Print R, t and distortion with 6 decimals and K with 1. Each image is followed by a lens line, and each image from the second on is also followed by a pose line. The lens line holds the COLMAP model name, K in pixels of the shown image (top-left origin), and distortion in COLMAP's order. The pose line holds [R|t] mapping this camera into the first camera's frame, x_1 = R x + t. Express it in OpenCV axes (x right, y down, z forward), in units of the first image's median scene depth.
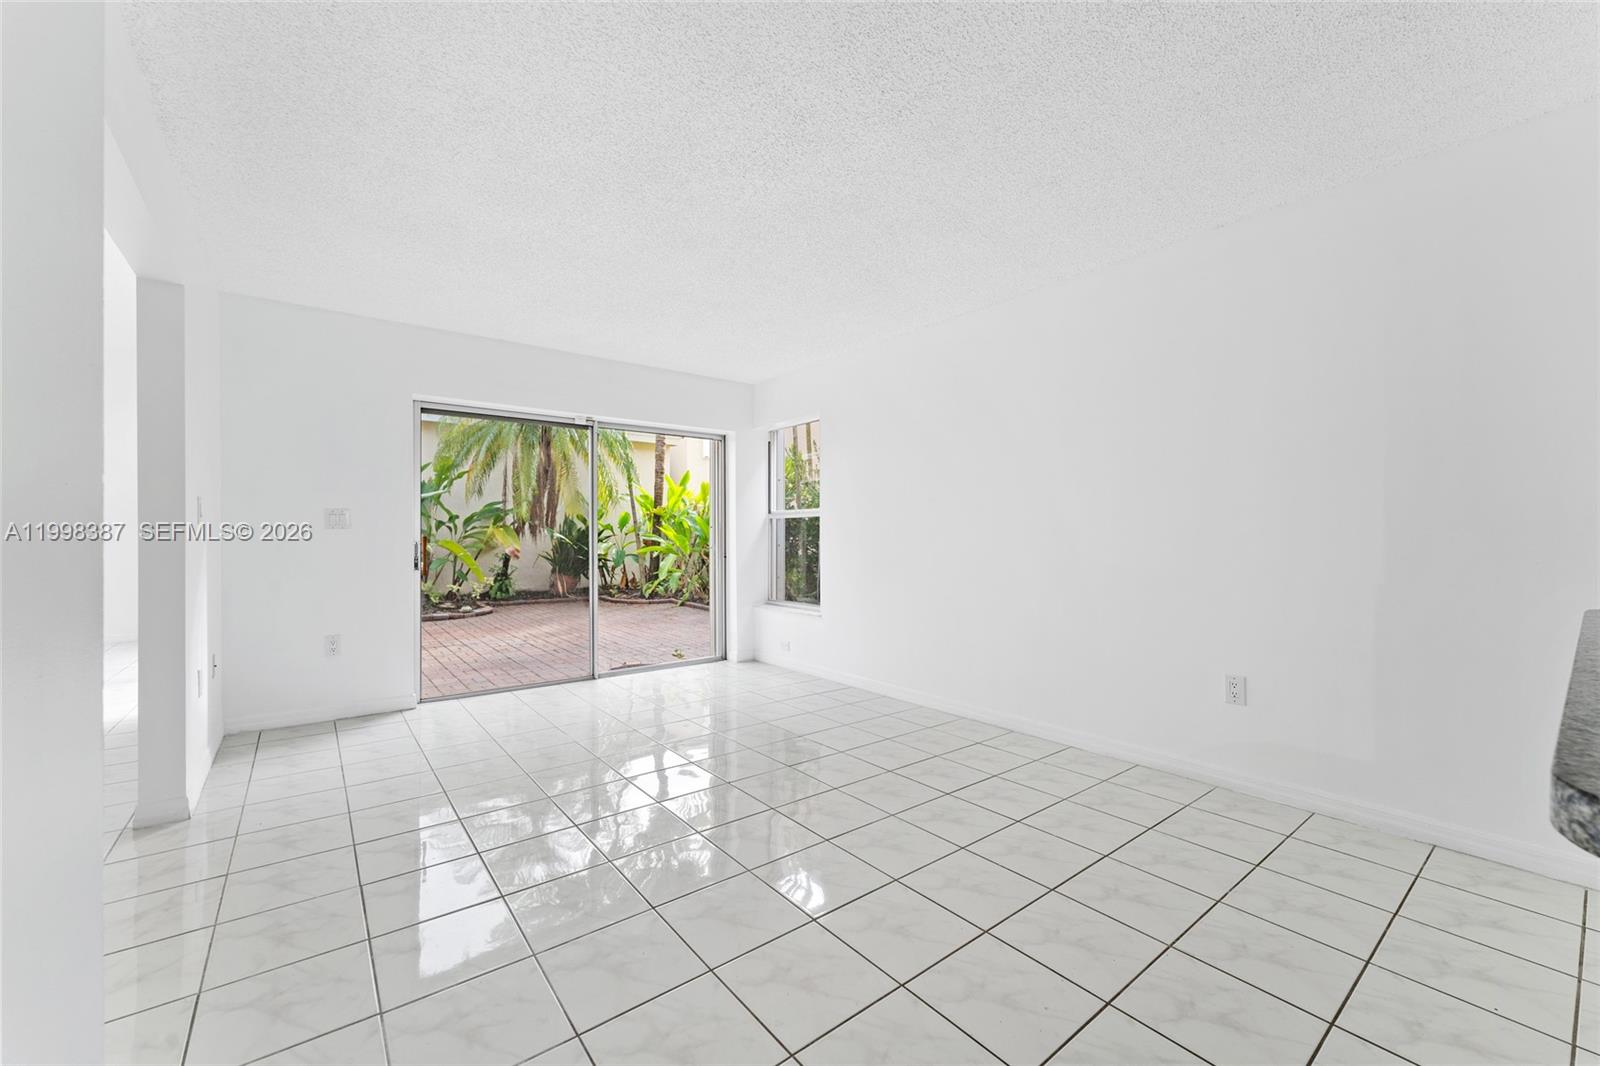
lens RADIAL K [[636.9, 0, 799.3], [0, 636.9, 539.0], [0, 0, 1]] dist [-0.000358, -0.000001]
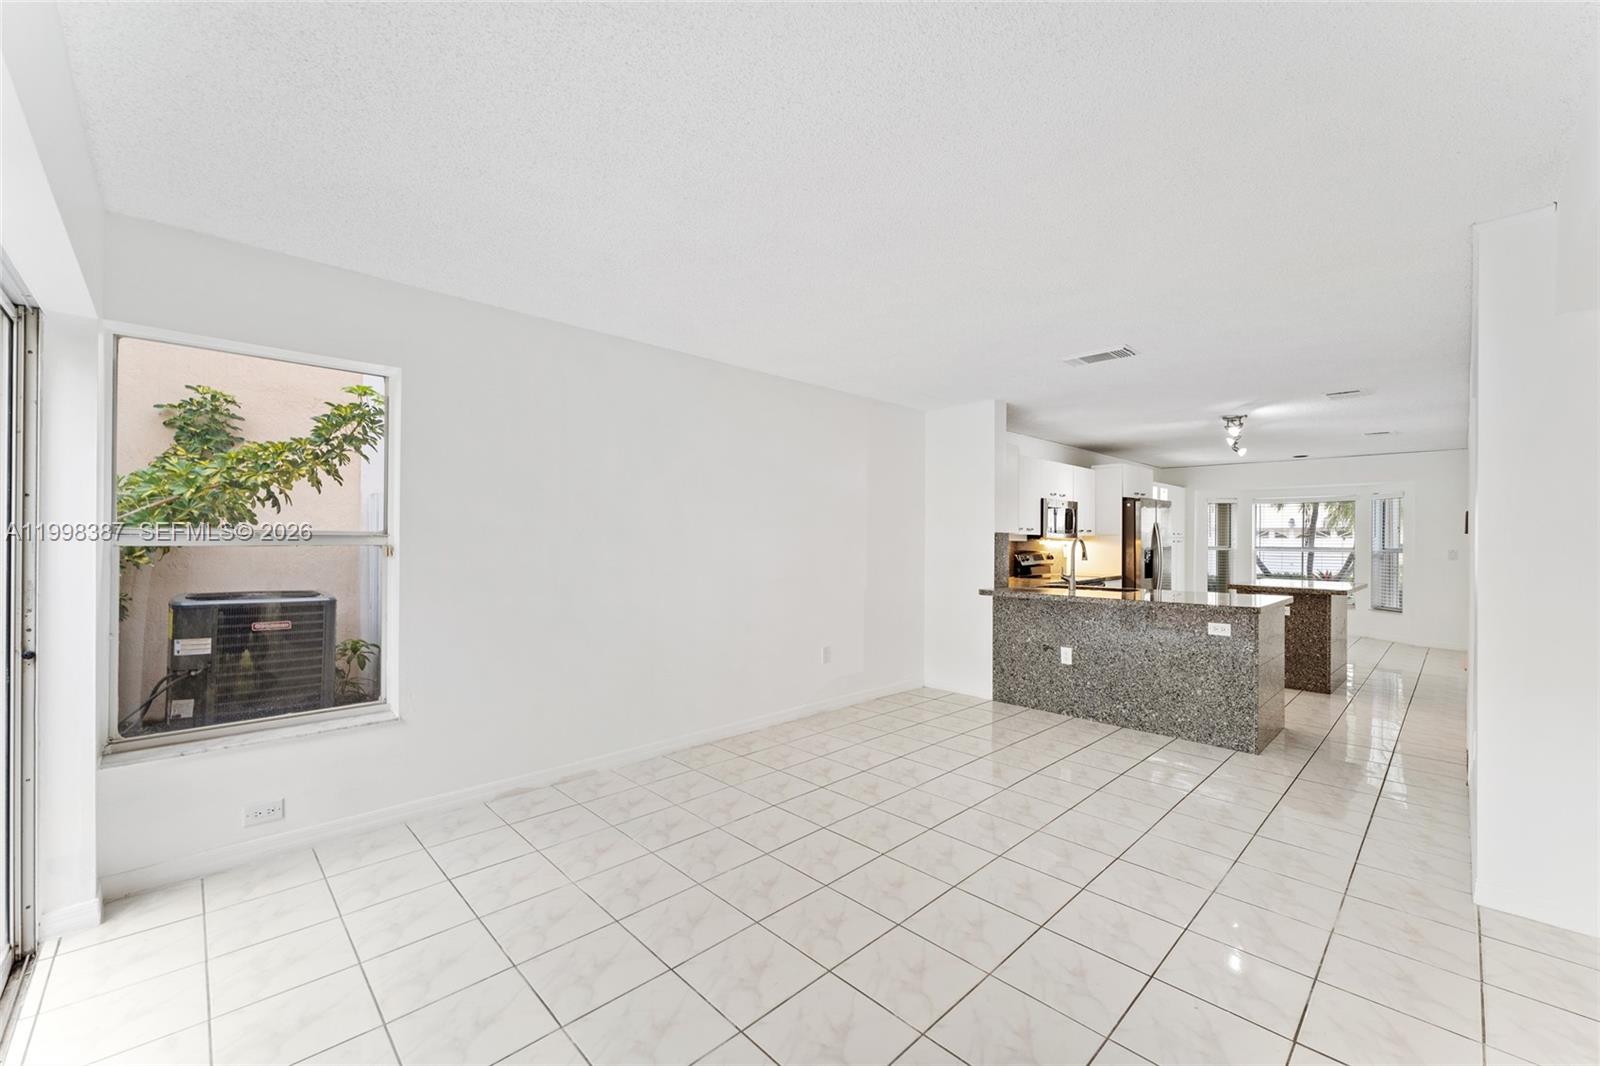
lens RADIAL K [[636.9, 0, 799.3], [0, 636.9, 539.0], [0, 0, 1]] dist [-0.000358, -0.000001]
pose [[-0.107371, 0.000072, 0.994219, -0.277327], [-0.004190, 0.999991, -0.000524, -0.020628], [-0.994210, -0.004222, -0.107369, 0.334051]]
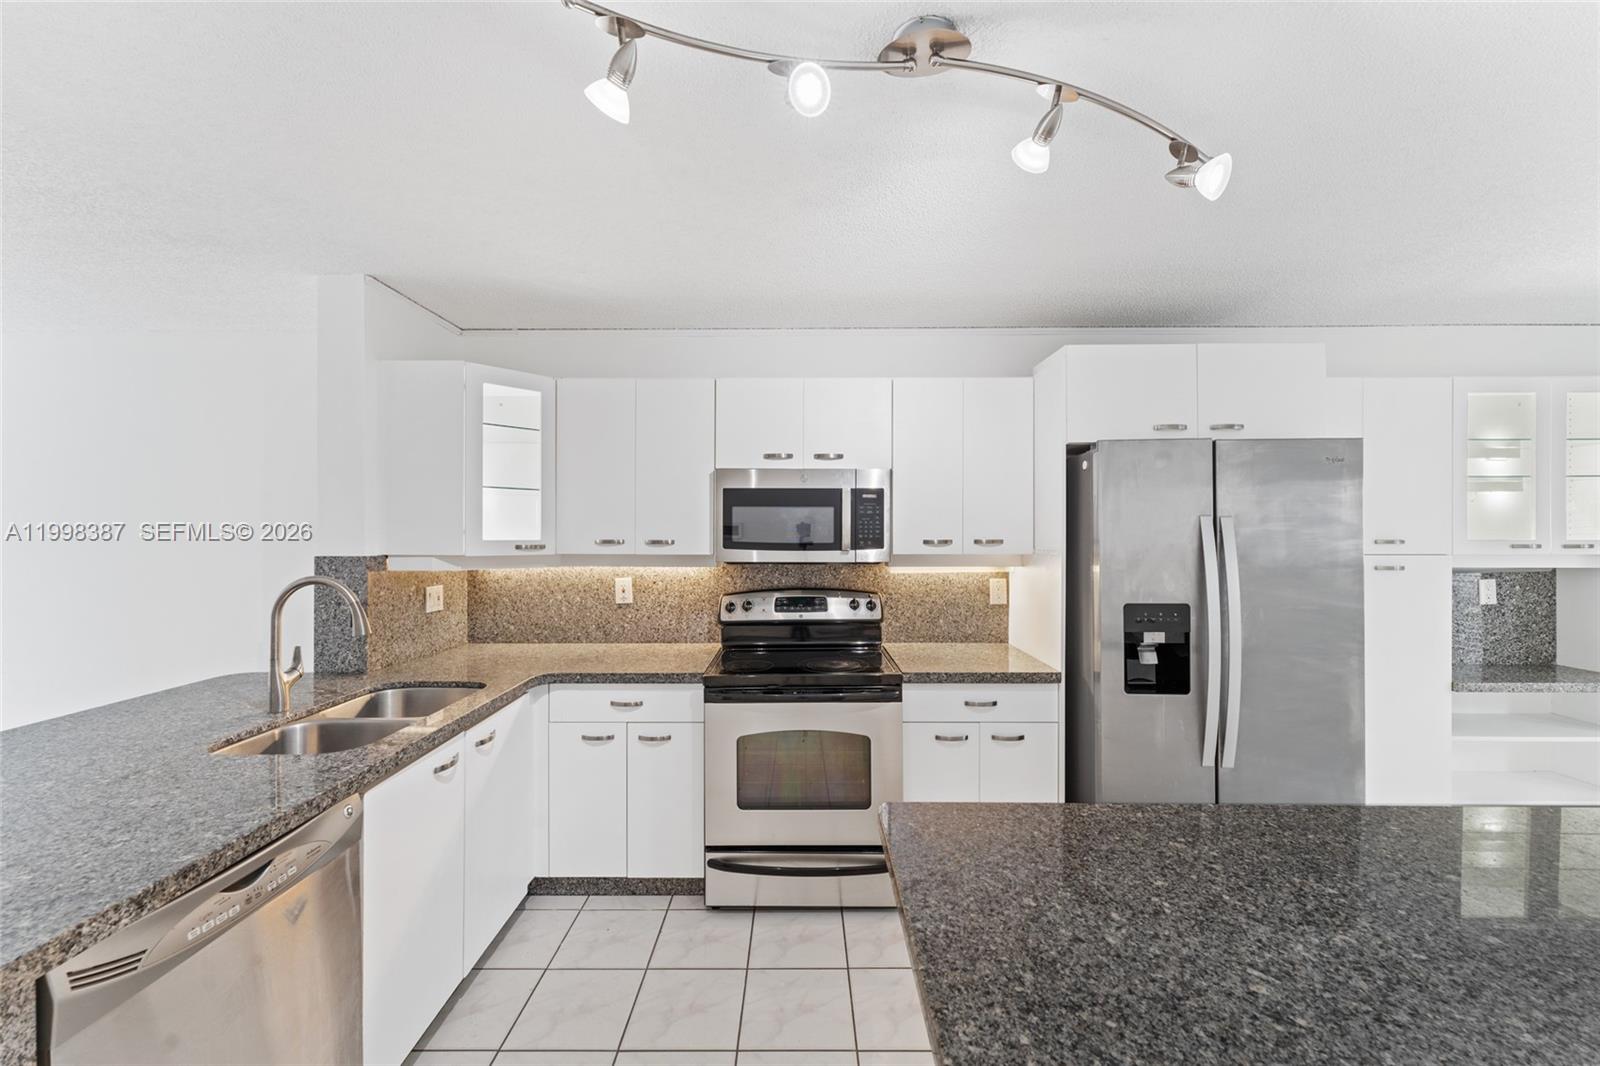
lens RADIAL K [[634.8, 0, 800.0], [0, 634.8, 533.0], [0, 0, 1]] dist [-0.000608, 0.000166]
pose [[0.620635, -0.000177, 0.784100, 0.129439], [0.002424, 0.999996, -0.001693, -0.034261], [-0.784096, 0.002951, 0.620633, -0.159317]]
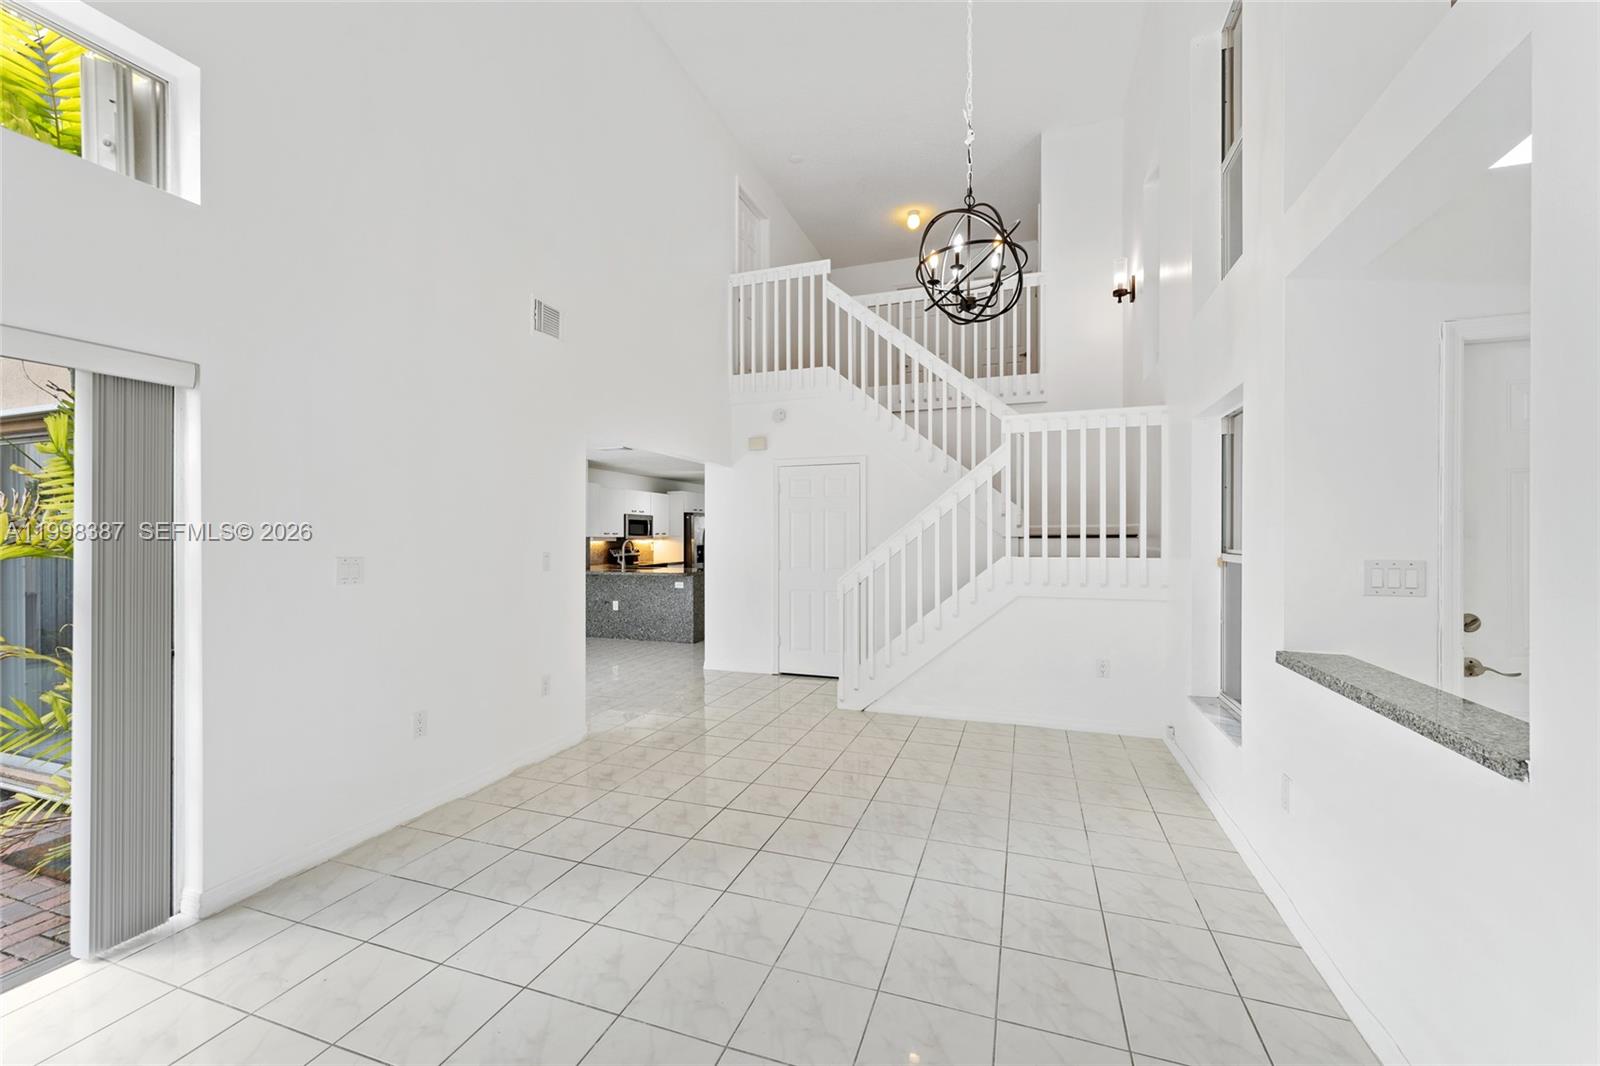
lens RADIAL K [[636.9, 0, 799.3], [0, 636.9, 539.0], [0, 0, 1]] dist [-0.000358, -0.000001]
pose [[-0.532613, -0.001735, 0.846357, -0.668605], [0.005050, 0.999974, 0.005228, -0.026769], [-0.846344, 0.007058, -0.532590, 0.329599]]
